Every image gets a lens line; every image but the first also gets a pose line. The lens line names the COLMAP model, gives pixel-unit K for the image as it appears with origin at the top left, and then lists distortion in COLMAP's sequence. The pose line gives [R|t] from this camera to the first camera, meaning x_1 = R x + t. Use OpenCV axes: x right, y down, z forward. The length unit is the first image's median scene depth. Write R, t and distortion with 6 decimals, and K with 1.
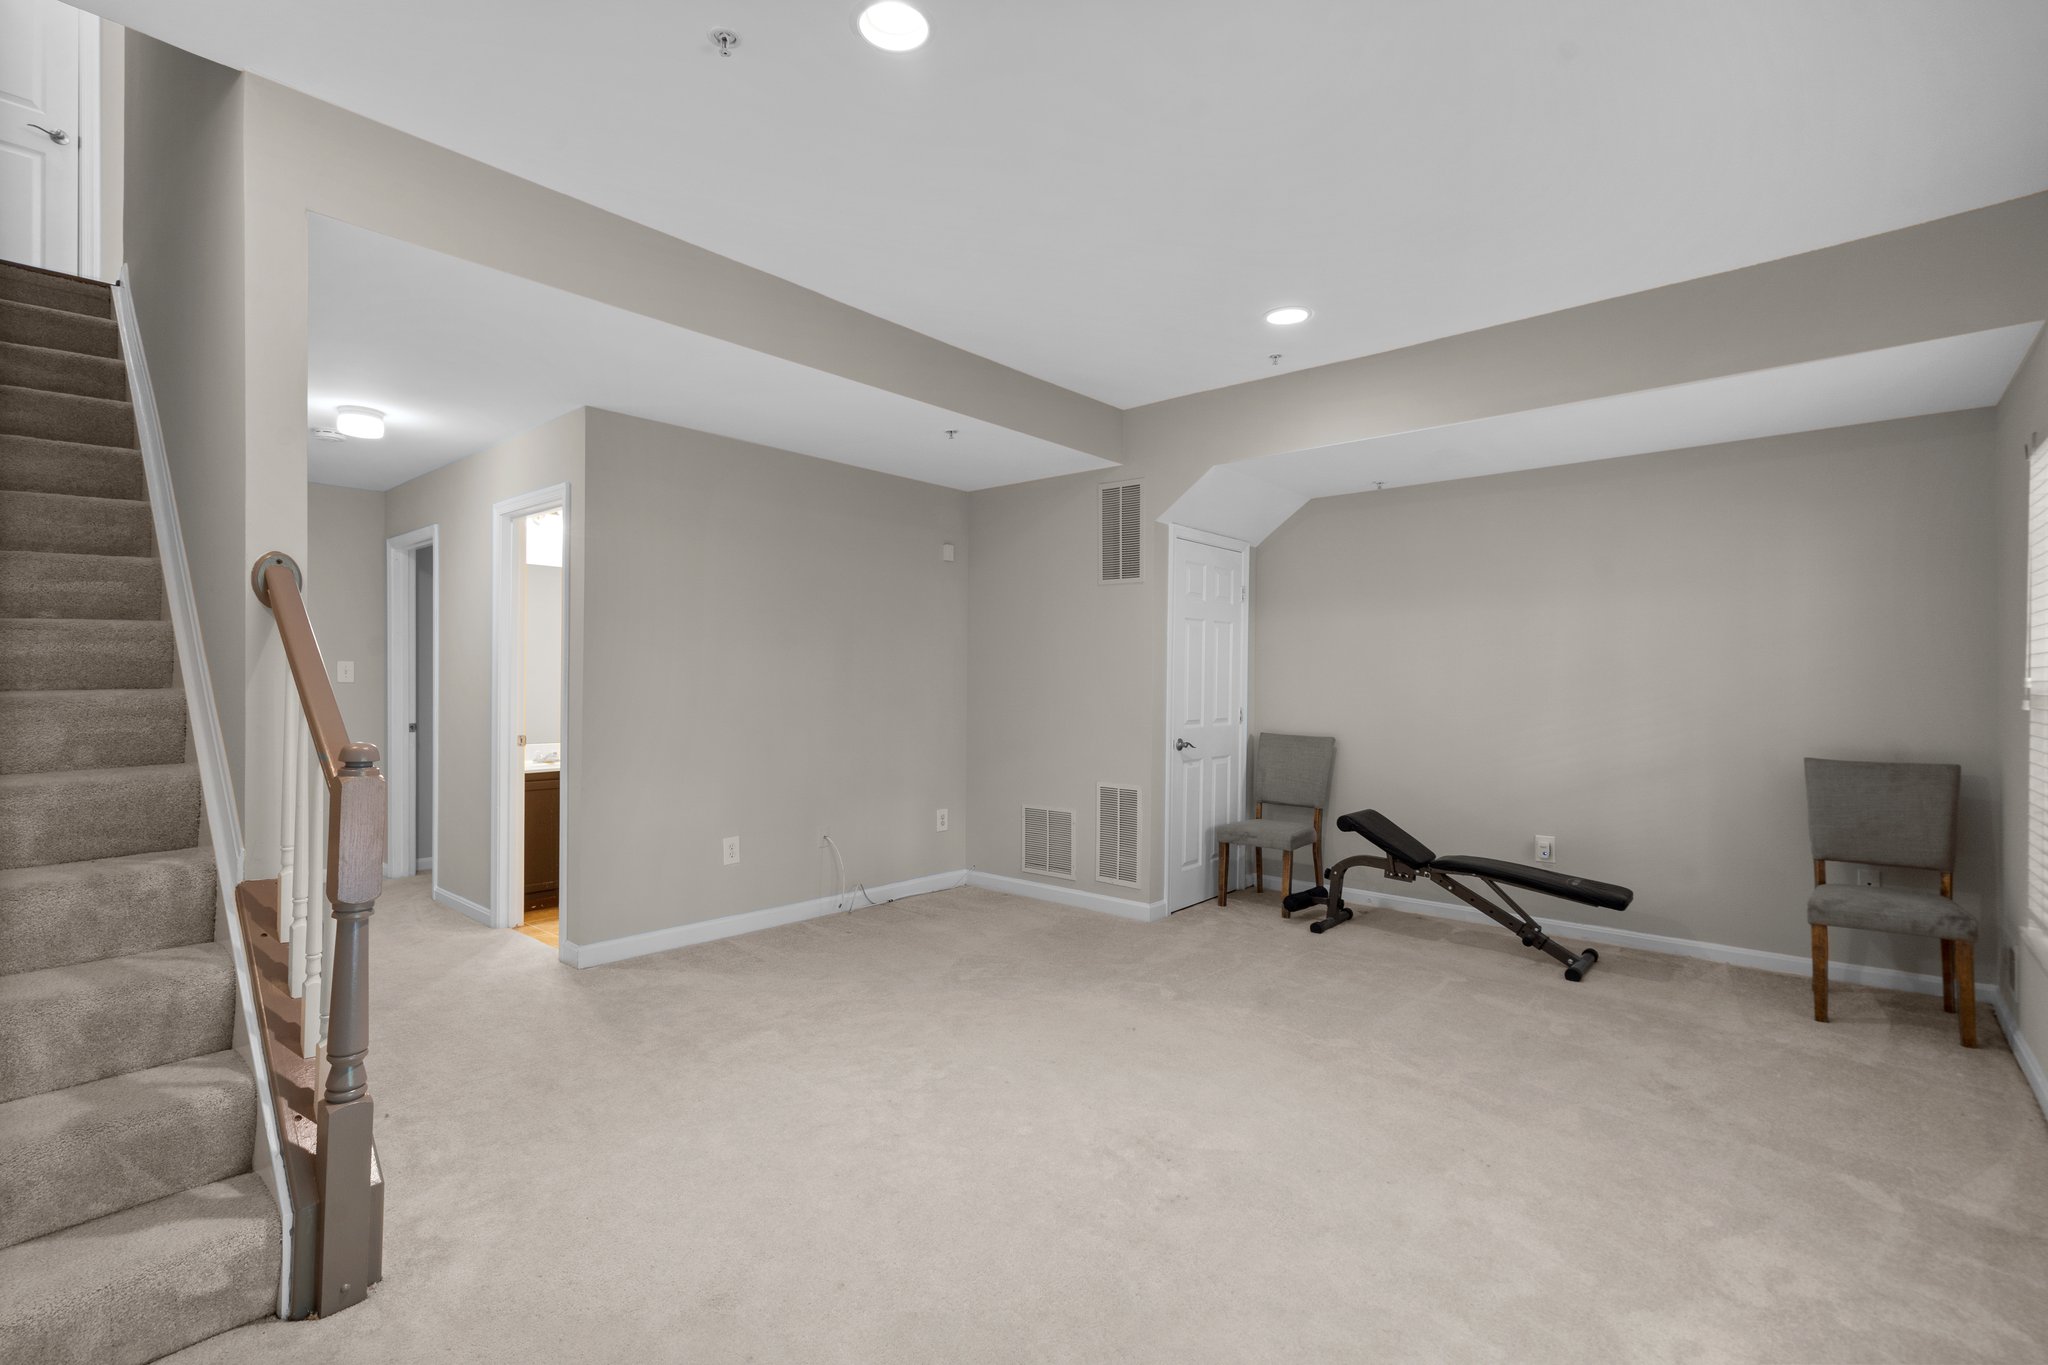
lens RADIAL K [[948.6, 0, 1024.8], [0, 948.6, 678.9], [0, 0, 1]] dist [-0.009690, 0.002456]
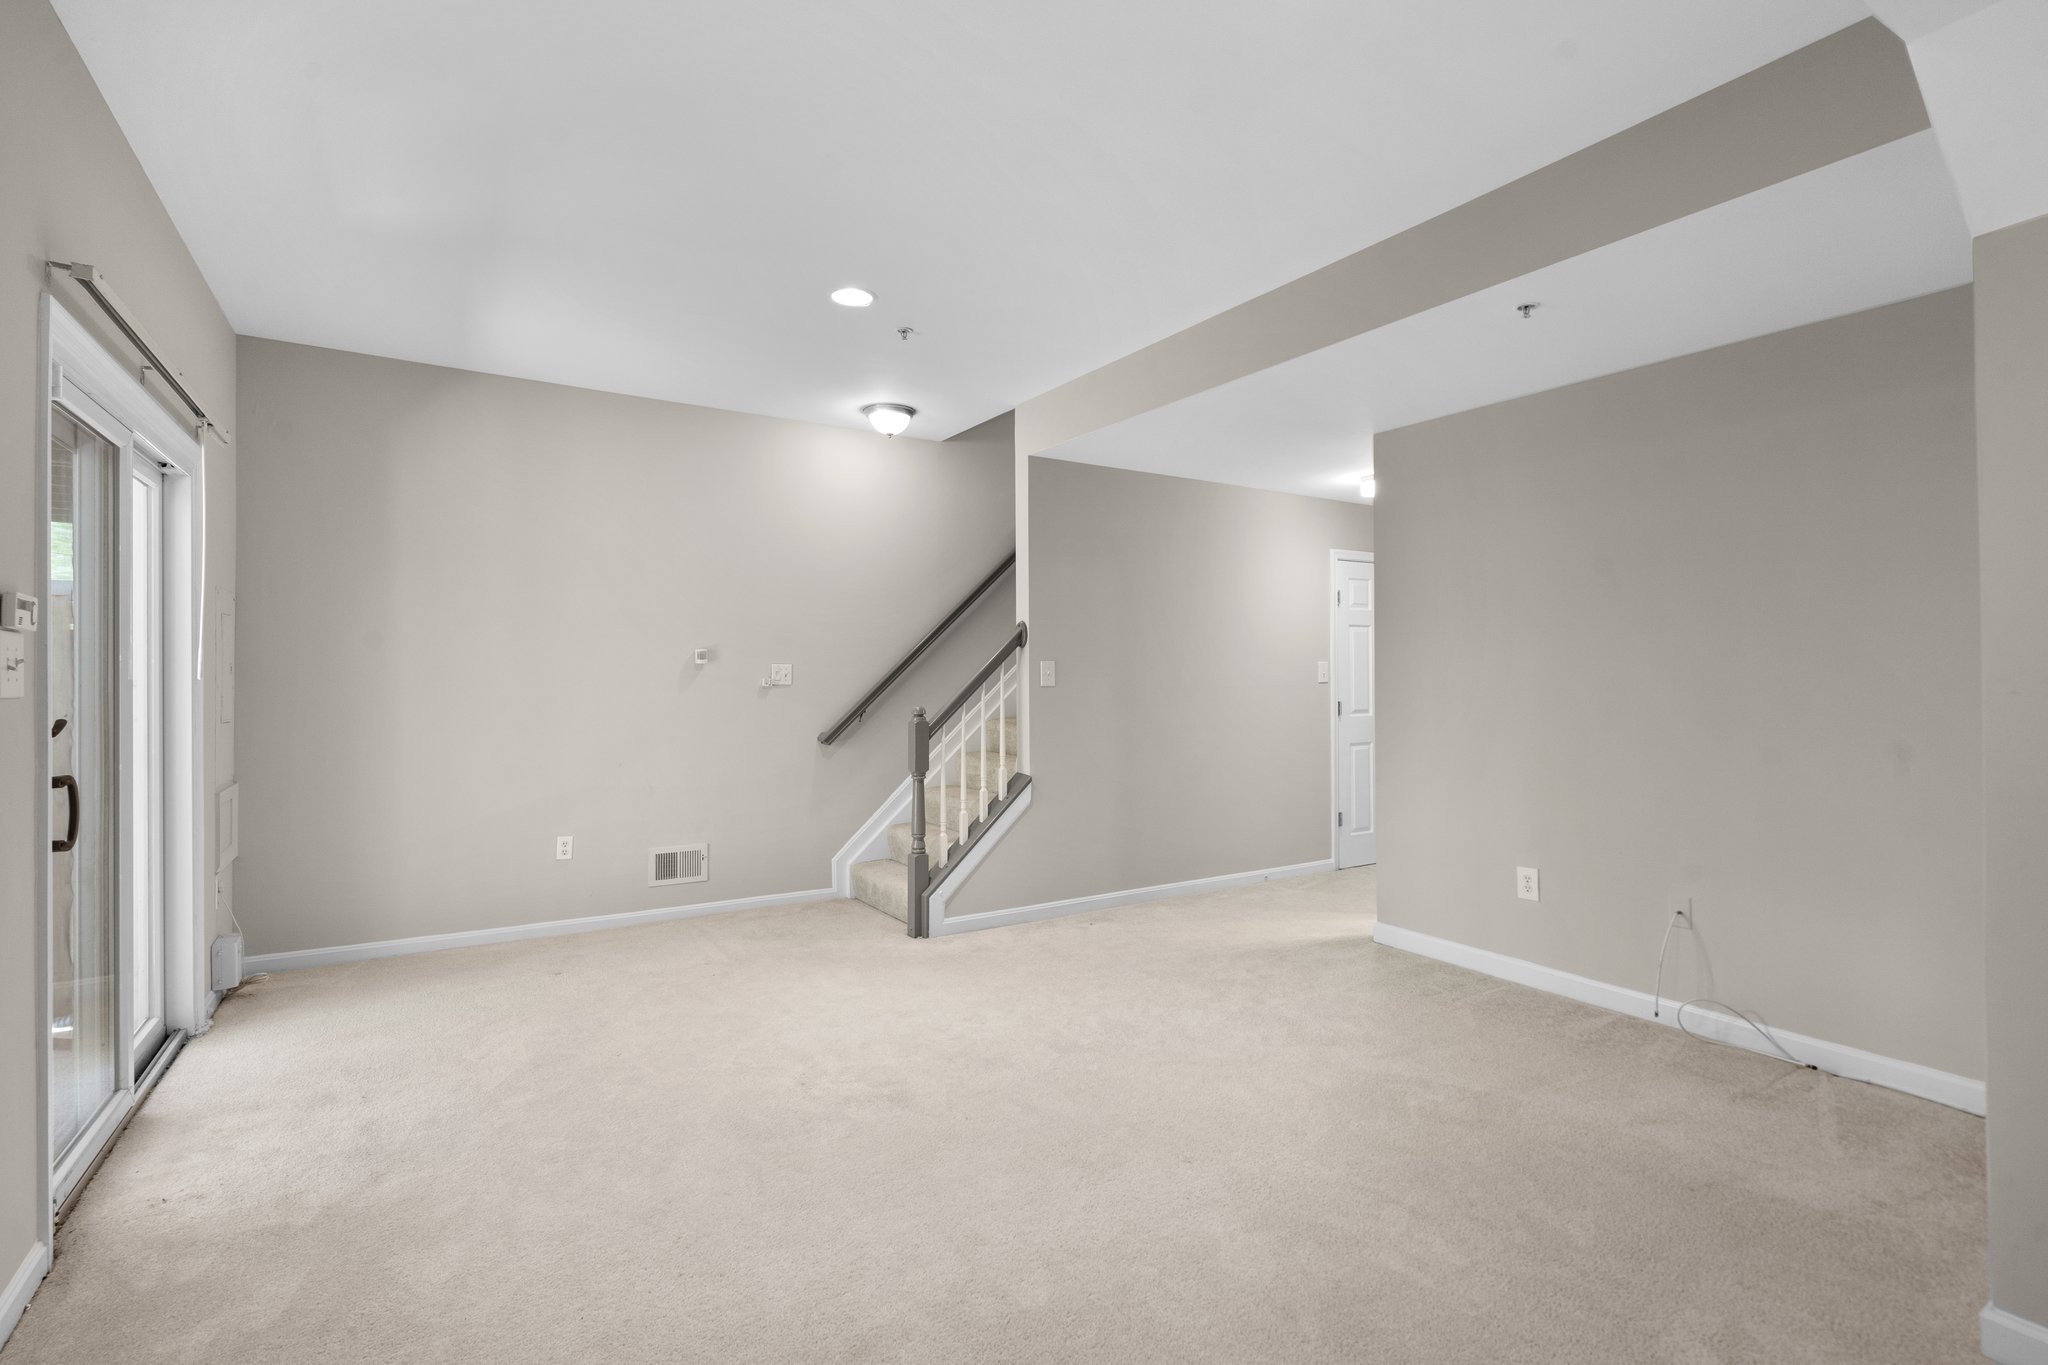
lens RADIAL K [[948.6, 0, 1019.5], [0, 948.6, 683.2], [0, 0, 1]] dist [-0.009690, 0.002456]
pose [[-0.301037, -0.005318, -0.953598, 0.623920], [-0.005246, 0.999979, -0.003920, 0.009706], [0.953598, 0.003823, -0.301058, 0.823132]]
